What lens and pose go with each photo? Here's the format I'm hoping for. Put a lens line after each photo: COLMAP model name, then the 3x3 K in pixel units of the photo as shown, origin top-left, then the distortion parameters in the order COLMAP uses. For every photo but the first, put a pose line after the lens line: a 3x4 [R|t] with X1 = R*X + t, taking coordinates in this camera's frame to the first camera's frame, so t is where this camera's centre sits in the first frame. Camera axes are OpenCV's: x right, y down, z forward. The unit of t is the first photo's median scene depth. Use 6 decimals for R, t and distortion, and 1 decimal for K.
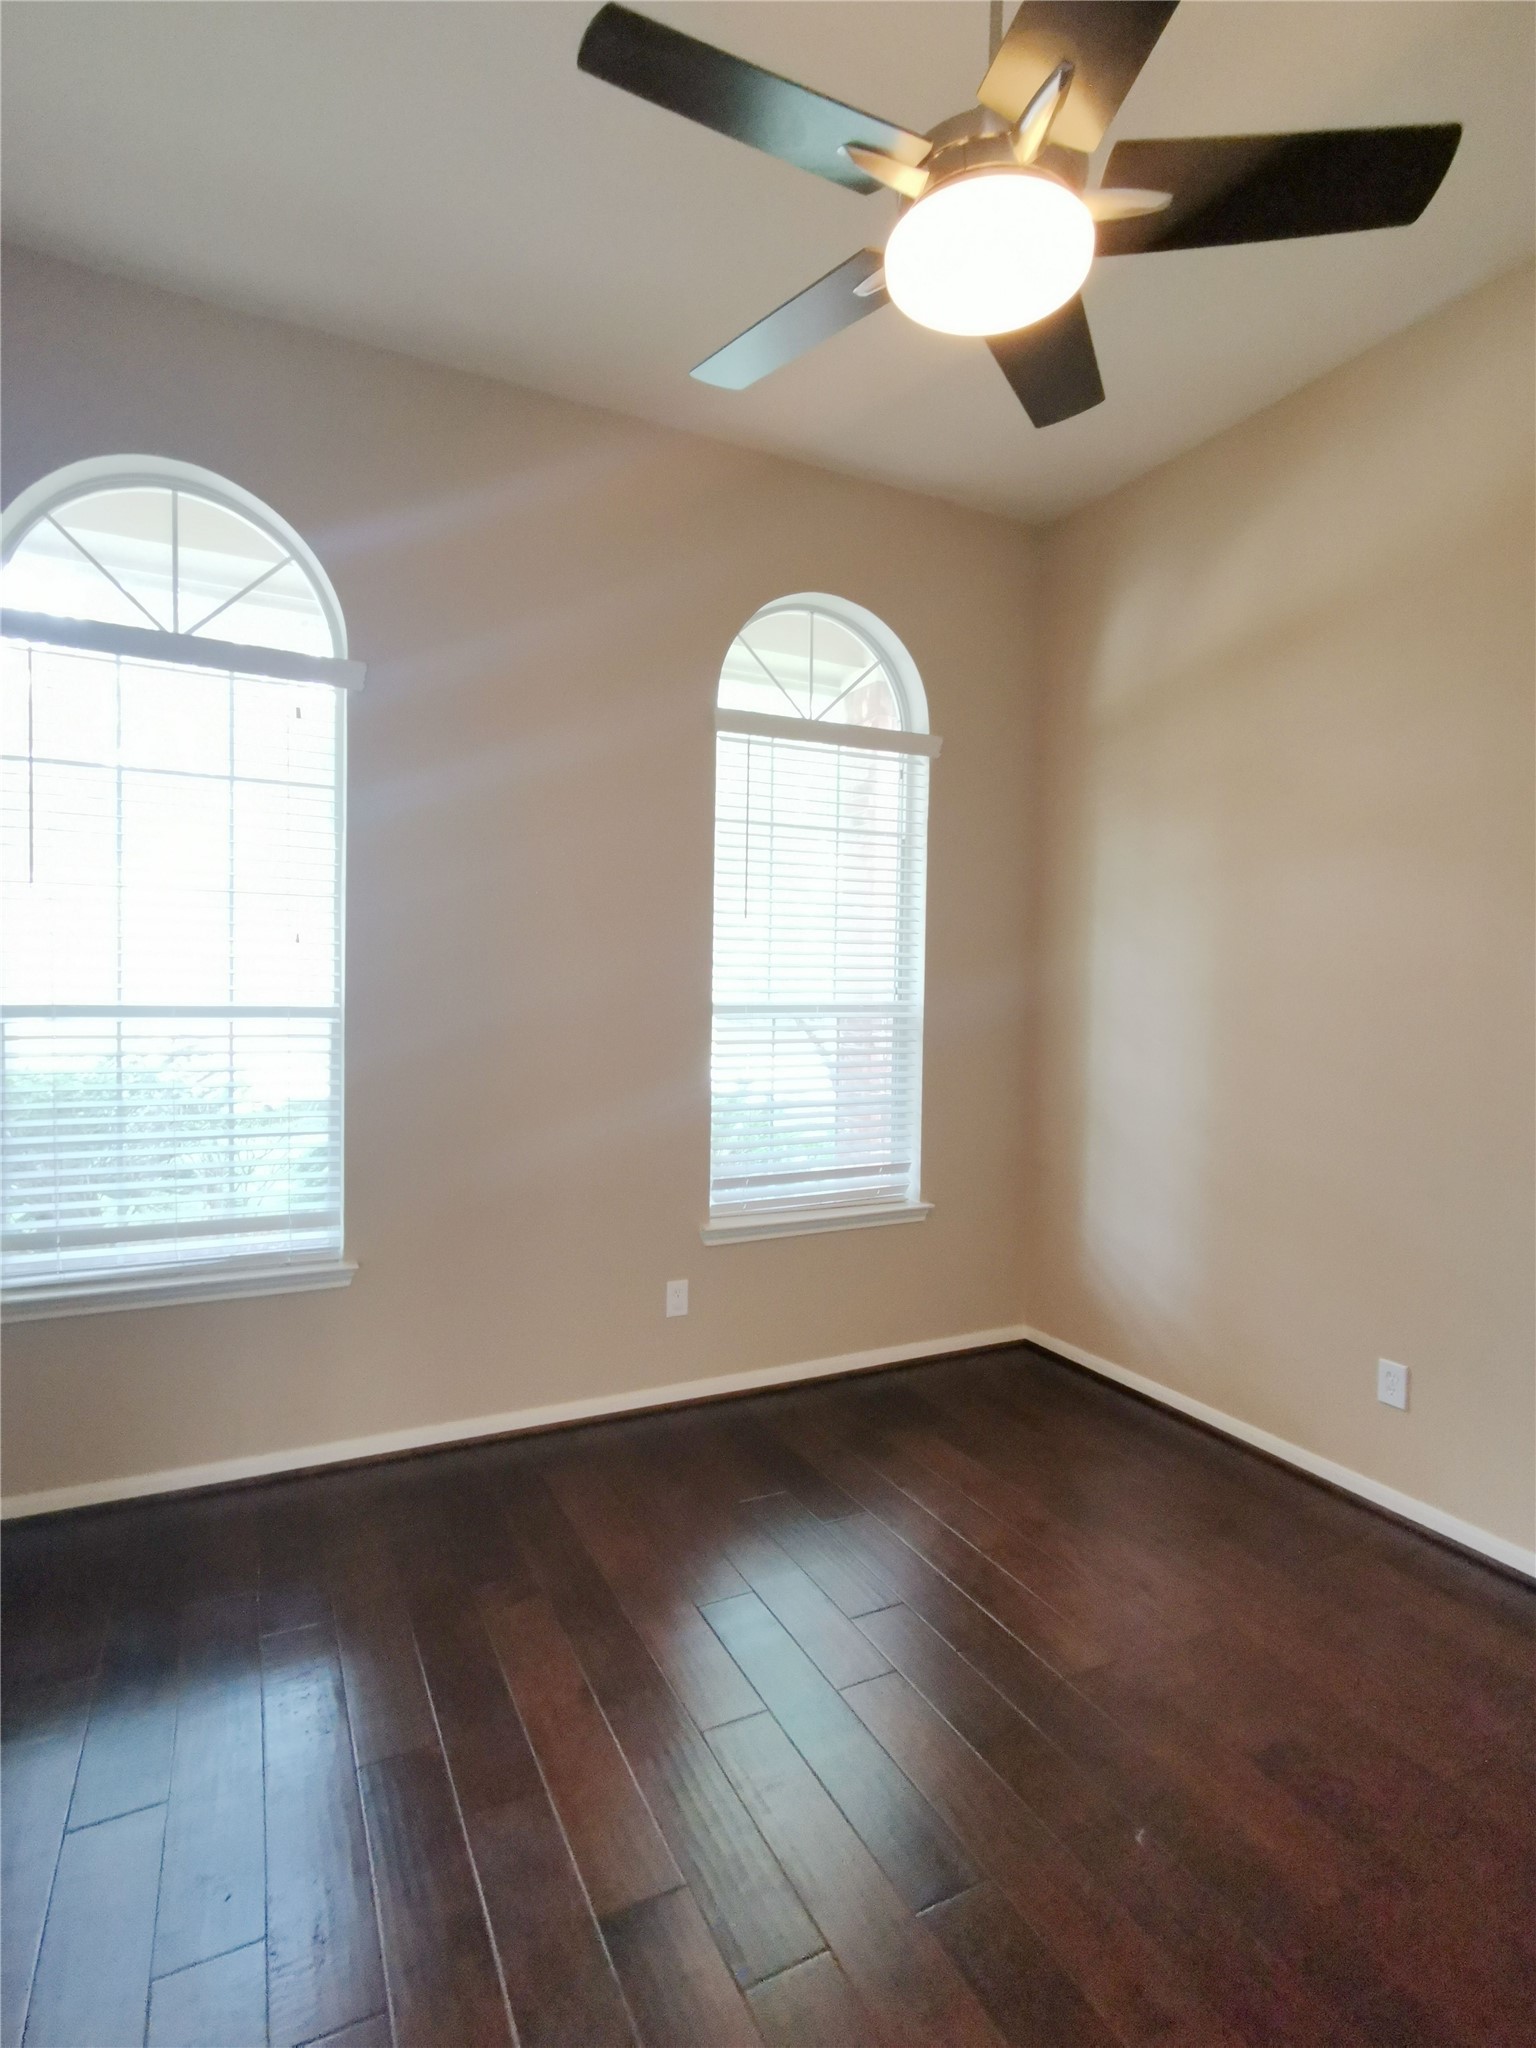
lens RADIAL K [[1041.8, 0, 772.9], [0, 1041.8, 995.0], [0, 0, 1]] dist [0.003008, 0.001409]
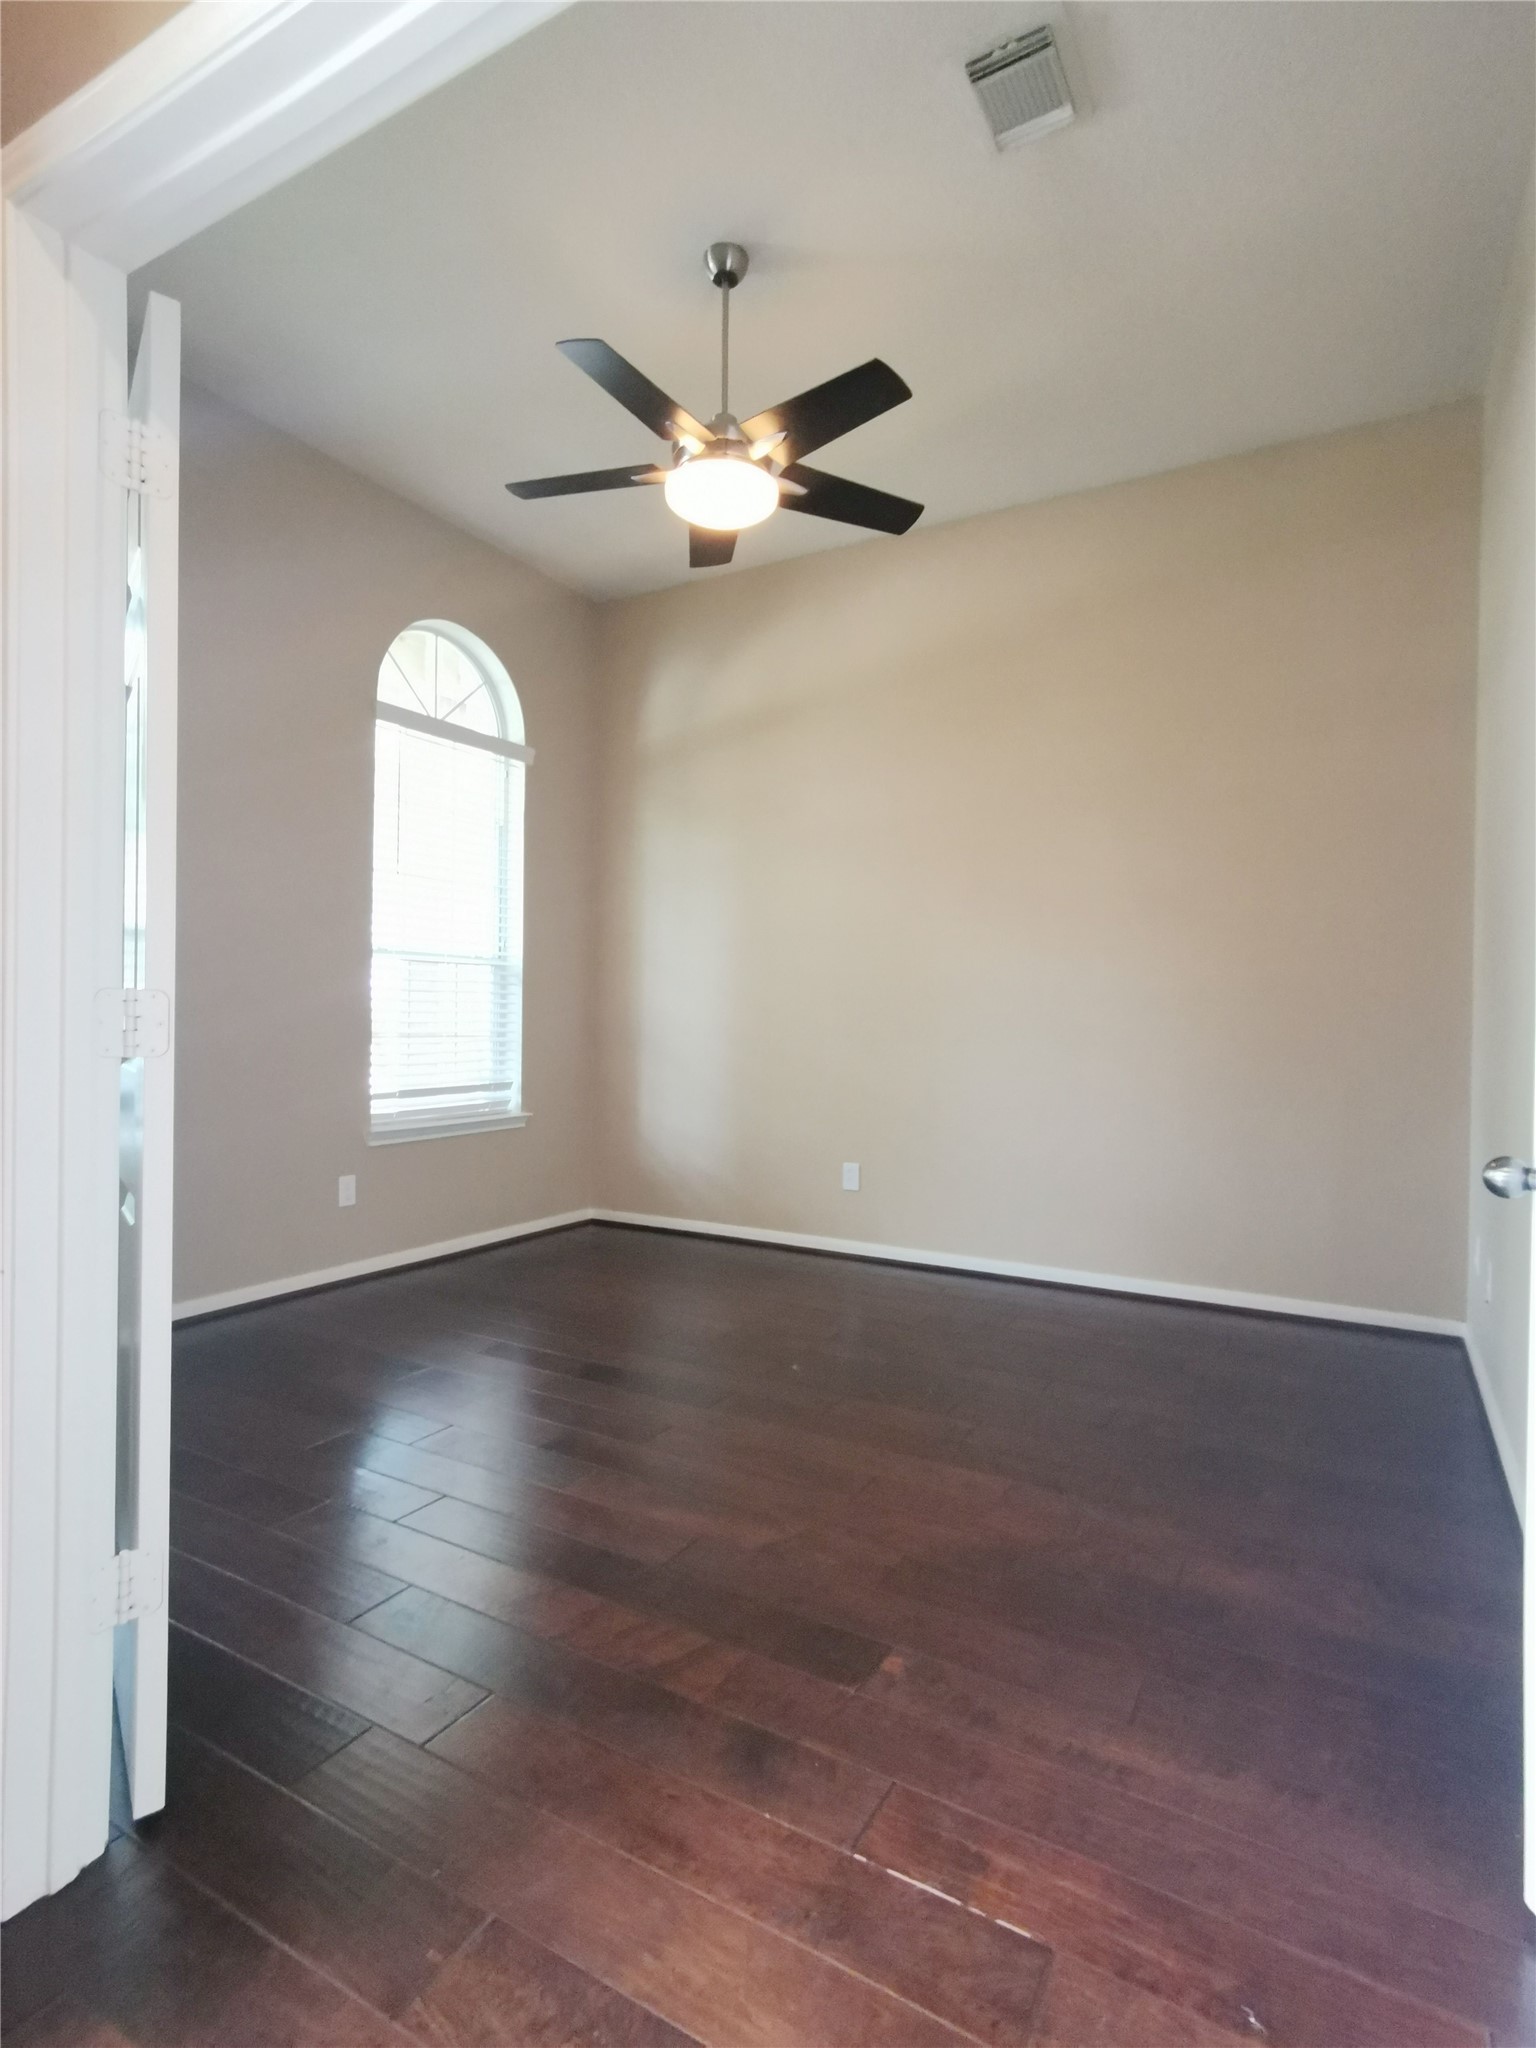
lens RADIAL K [[1041.8, 0, 772.9], [0, 1041.8, 995.0], [0, 0, 1]] dist [0.003008, 0.001409]
pose [[0.835793, 0.007256, 0.548996, -0.313041], [0.000169, 0.999909, -0.013473, 0.077770], [-0.549044, 0.011354, 0.835716, -0.237536]]
